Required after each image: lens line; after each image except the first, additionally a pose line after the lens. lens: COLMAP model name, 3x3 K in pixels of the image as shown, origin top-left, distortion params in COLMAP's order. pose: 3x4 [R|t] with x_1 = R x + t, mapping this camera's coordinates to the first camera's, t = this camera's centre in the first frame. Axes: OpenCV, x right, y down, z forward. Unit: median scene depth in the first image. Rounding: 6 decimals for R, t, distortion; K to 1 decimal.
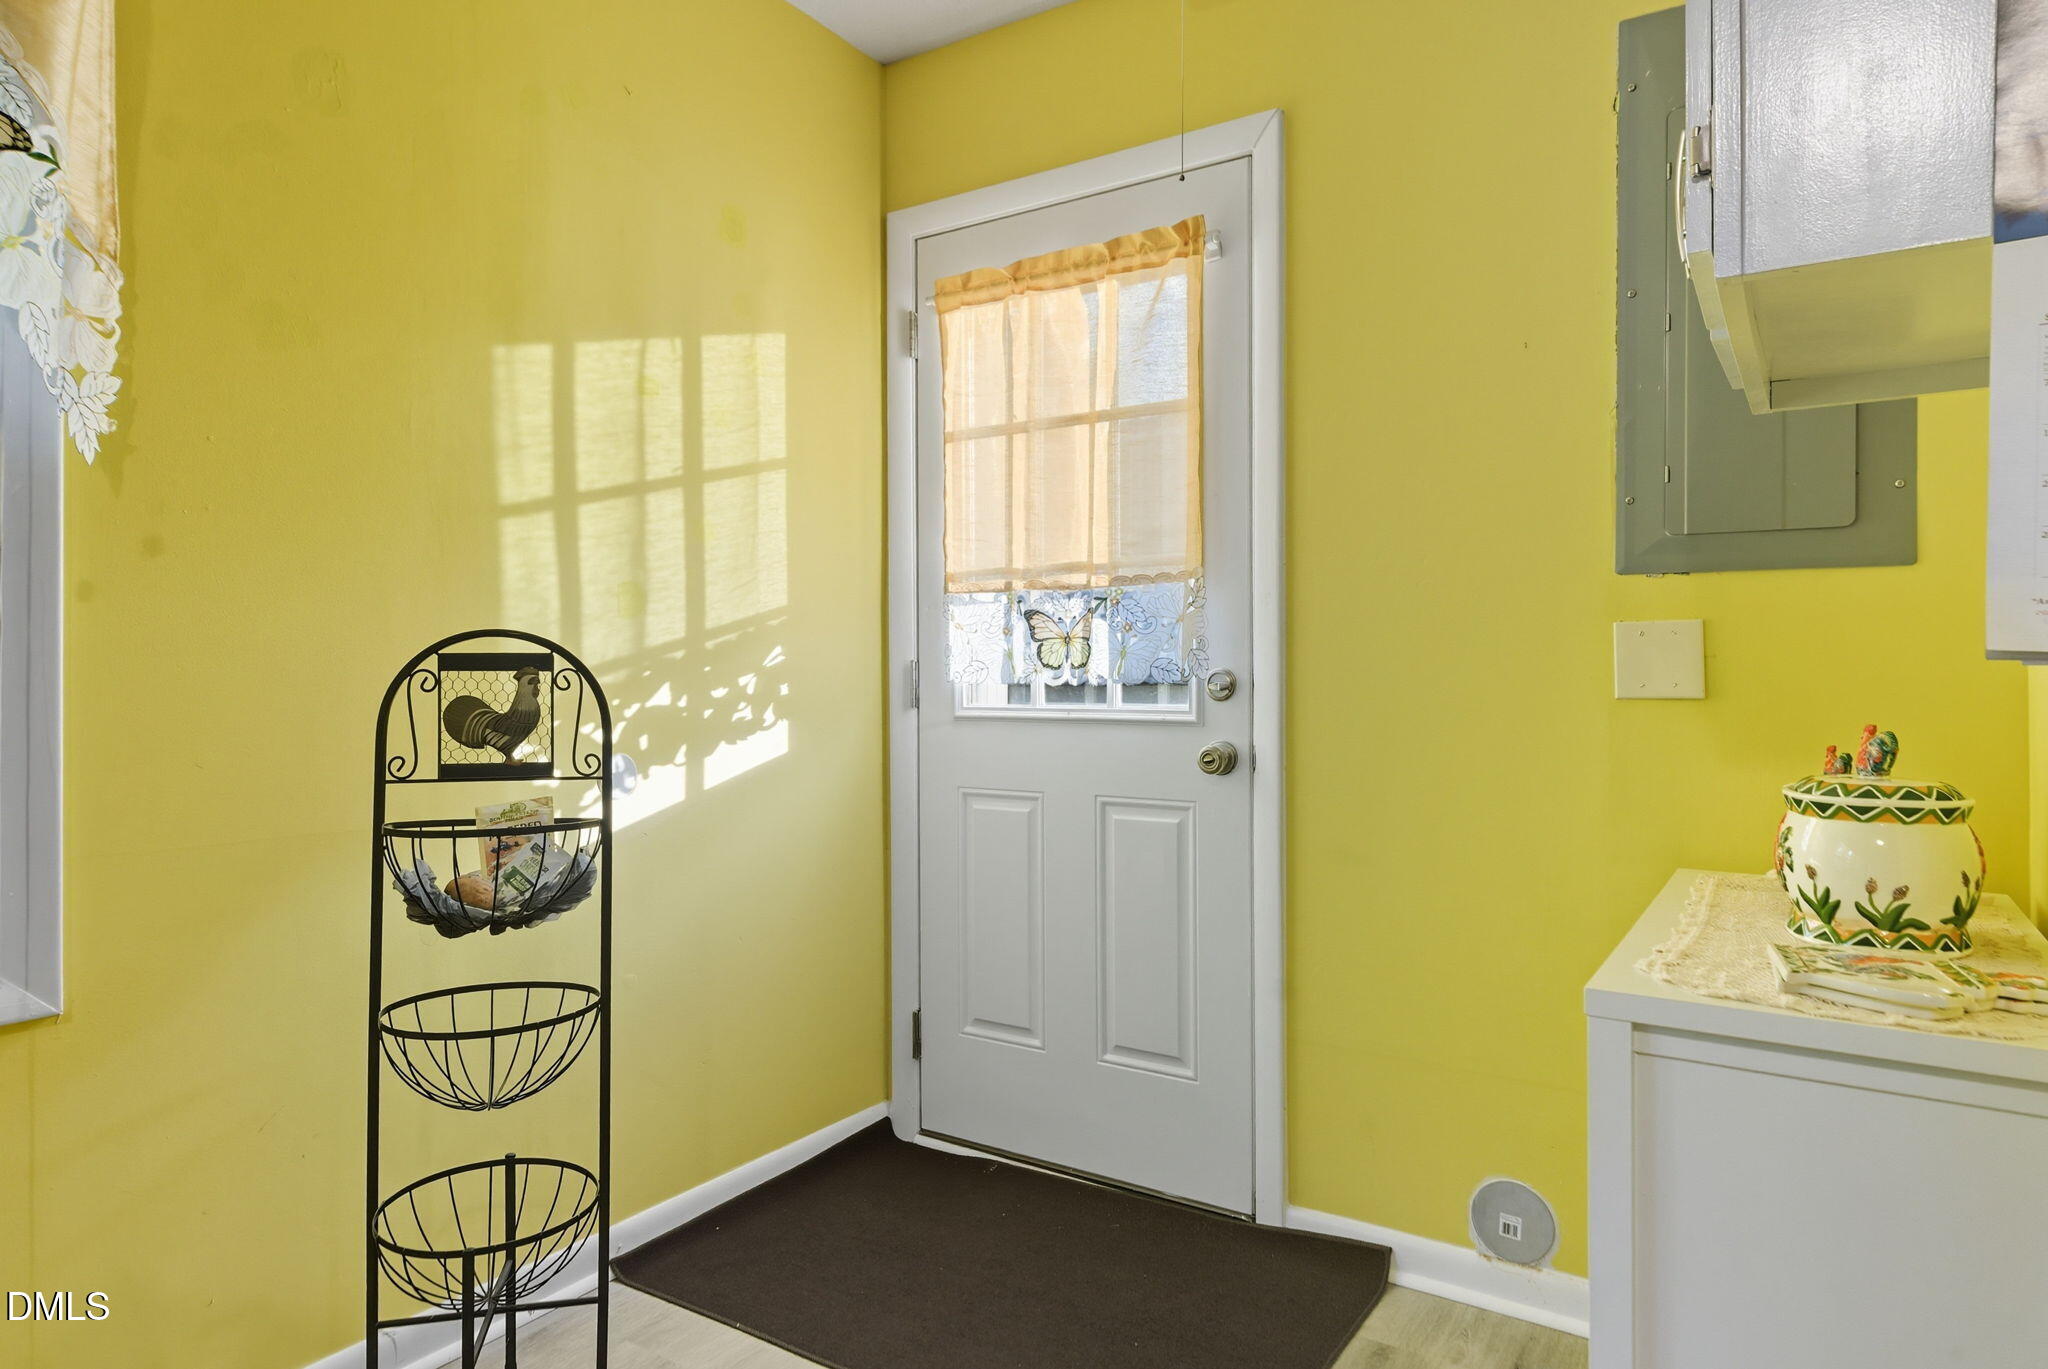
lens RADIAL K [[1218.4, 0, 1024.9], [0, 1218.4, 667.3], [0, 0, 1]] dist [0.009653, 0.000588]
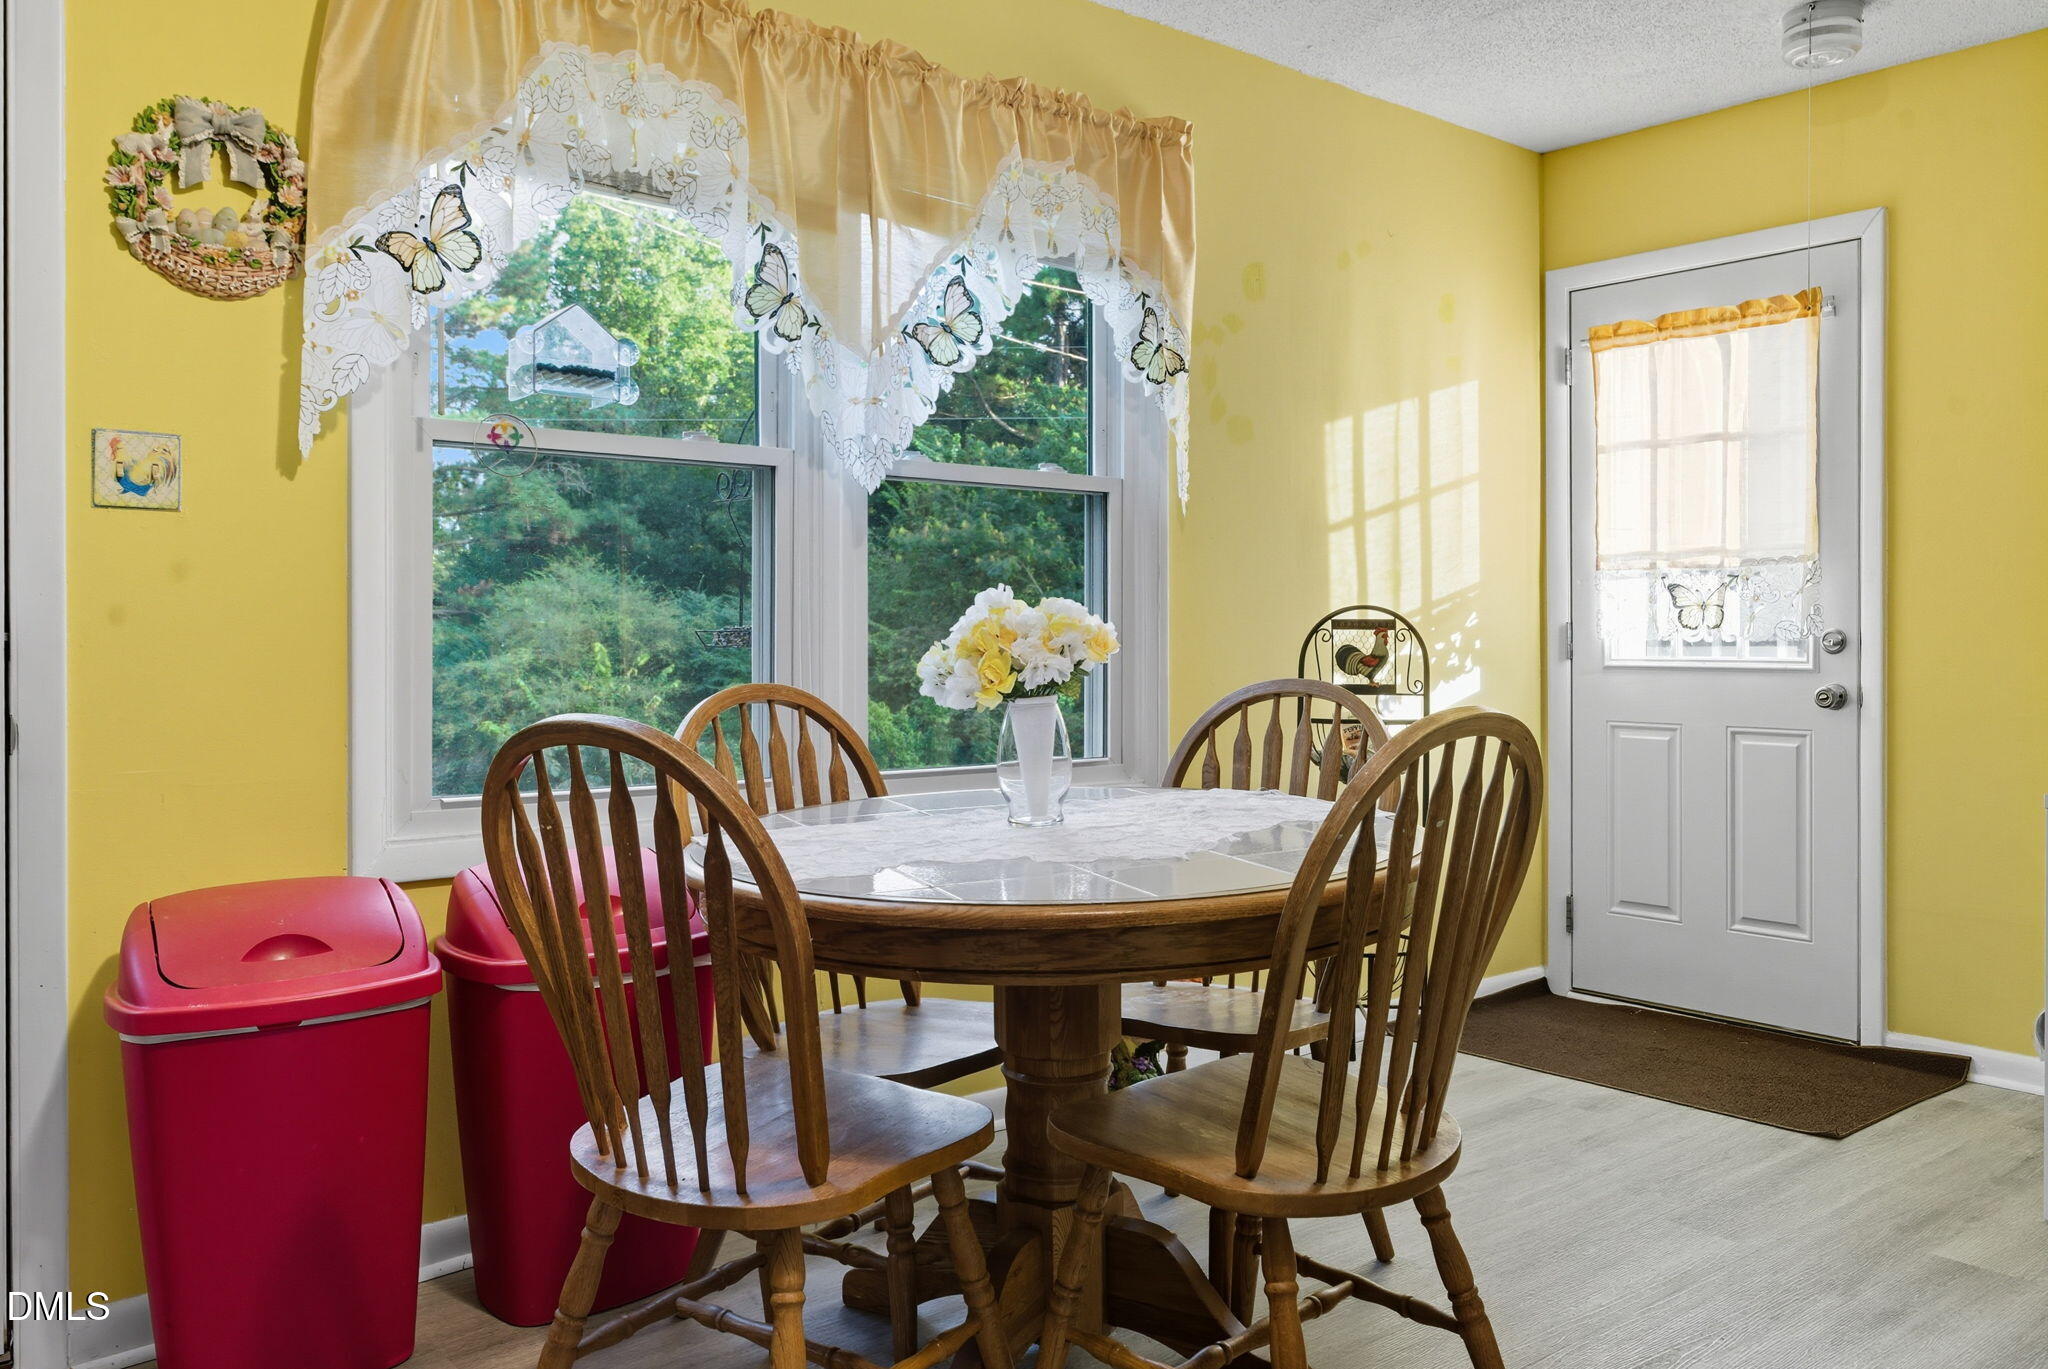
lens RADIAL K [[1586.7, 0, 1027.6], [0, 1586.7, 632.4], [0, 0, 1]] dist [-0.013740, 0.014897]
pose [[0.952796, 0.003727, -0.303587, -0.143395], [-0.002207, 0.999983, 0.005349, -0.002848], [0.303602, -0.004426, 0.952789, -0.855220]]
